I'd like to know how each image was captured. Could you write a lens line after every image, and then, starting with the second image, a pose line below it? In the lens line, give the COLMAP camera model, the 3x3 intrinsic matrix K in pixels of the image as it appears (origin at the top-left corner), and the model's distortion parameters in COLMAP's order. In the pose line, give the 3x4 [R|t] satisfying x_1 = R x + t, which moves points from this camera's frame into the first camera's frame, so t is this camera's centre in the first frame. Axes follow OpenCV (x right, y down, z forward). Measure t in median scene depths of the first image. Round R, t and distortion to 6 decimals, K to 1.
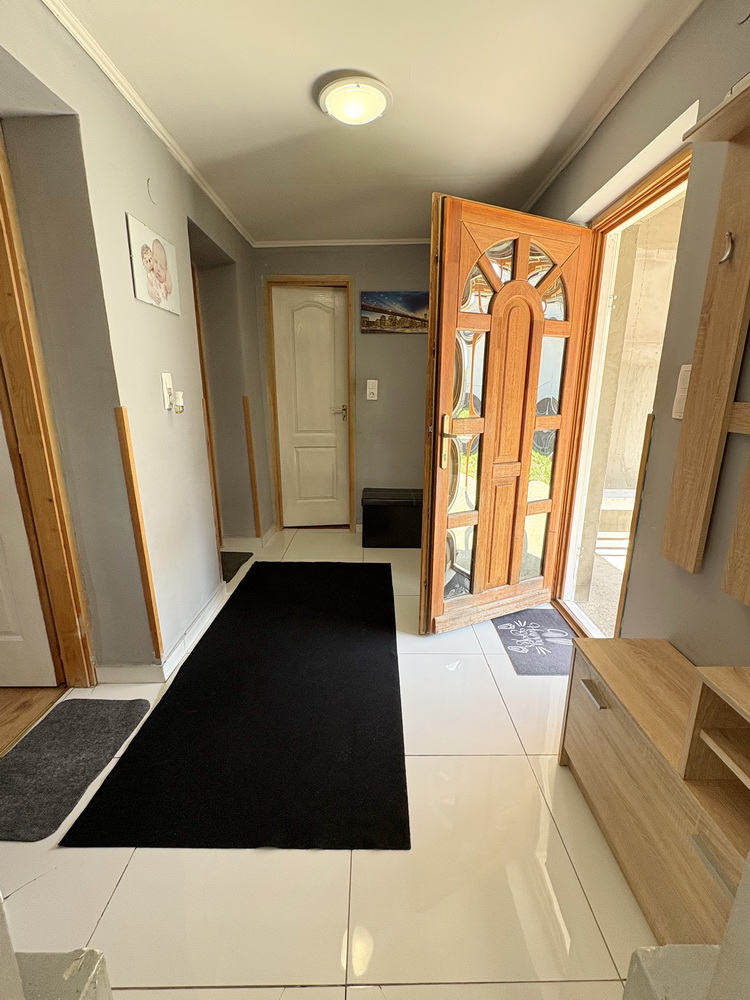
lens RADIAL K [[438.5, 0, 381.4], [0, 438.5, 498.2], [0, 0, 1]] dist [-0.001166, 0.001504]
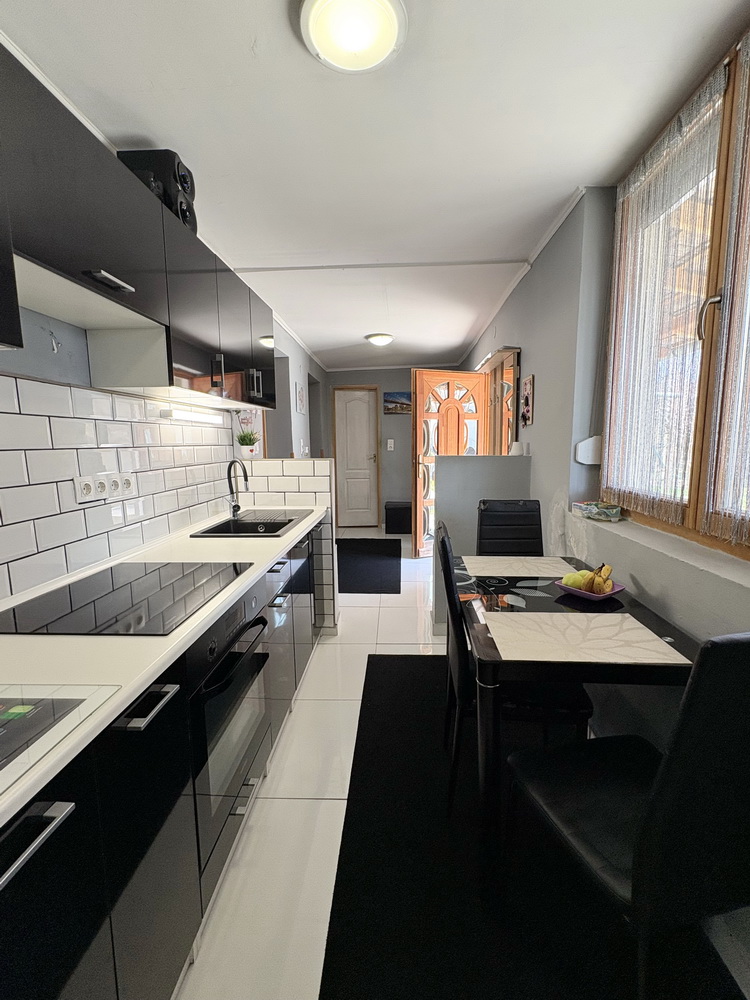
lens RADIAL K [[438.5, 0, 383.3], [0, 438.5, 499.5], [0, 0, 1]] dist [-0.001166, 0.001504]
pose [[0.998504, -0.010359, -0.053690, 0.066195], [0.003906, 0.992896, -0.118924, 0.286104], [0.054541, 0.118536, 0.991451, -1.147882]]
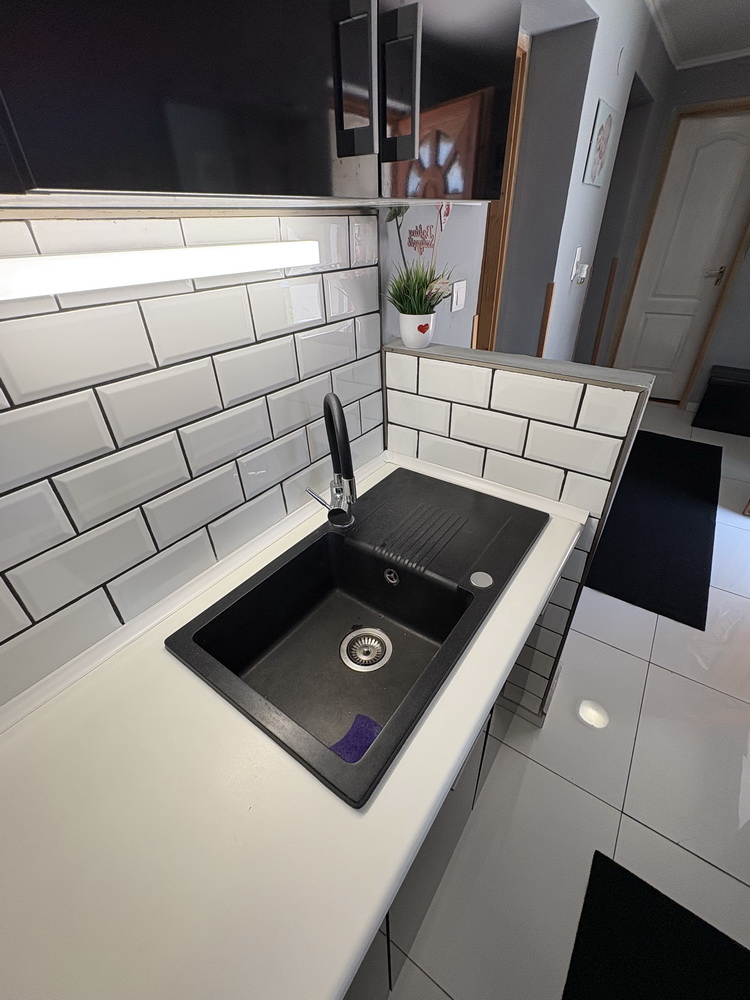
lens RADIAL K [[438.5, 0, 378.8], [0, 438.5, 500.3], [0, 0, 1]] dist [-0.001166, 0.001504]
pose [[0.815888, 0.294094, -0.497831, -0.122169], [-0.119174, 0.928032, 0.352923, 0.000629], [0.565796, -0.228617, 0.792218, -0.379167]]
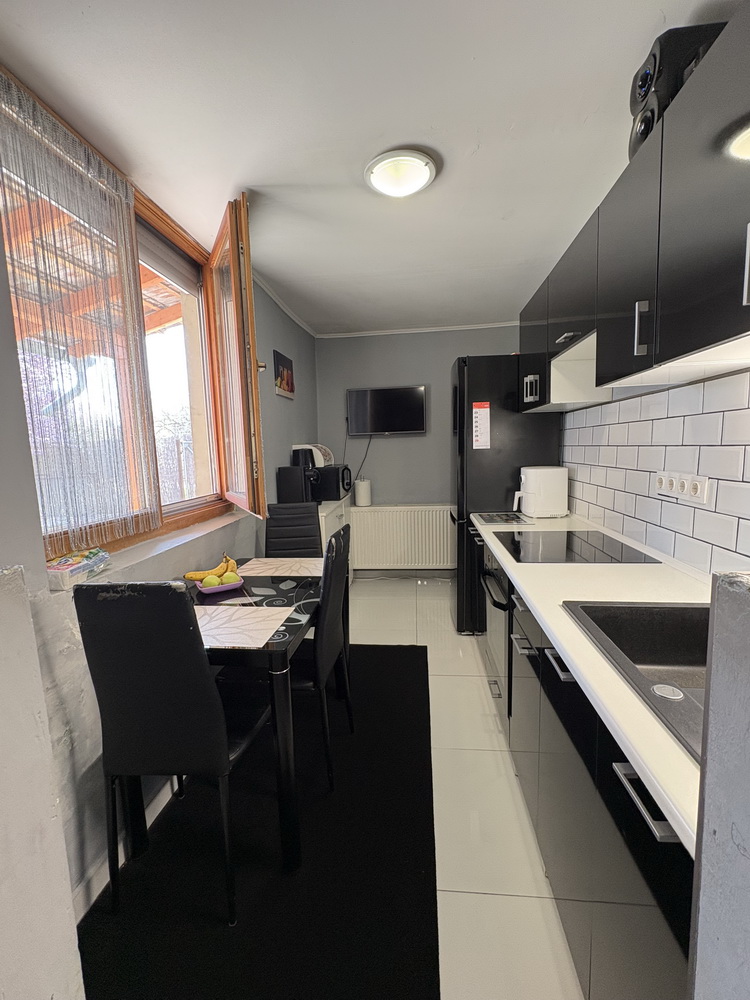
lens RADIAL K [[438.5, 0, 376.1], [0, 438.5, 500.6], [0, 0, 1]] dist [-0.001166, 0.001504]
pose [[-0.992294, 0.008977, 0.123576, -0.040395], [0.054119, 0.928601, 0.367112, -0.089633], [-0.111457, 0.370971, -0.921932, 0.271552]]
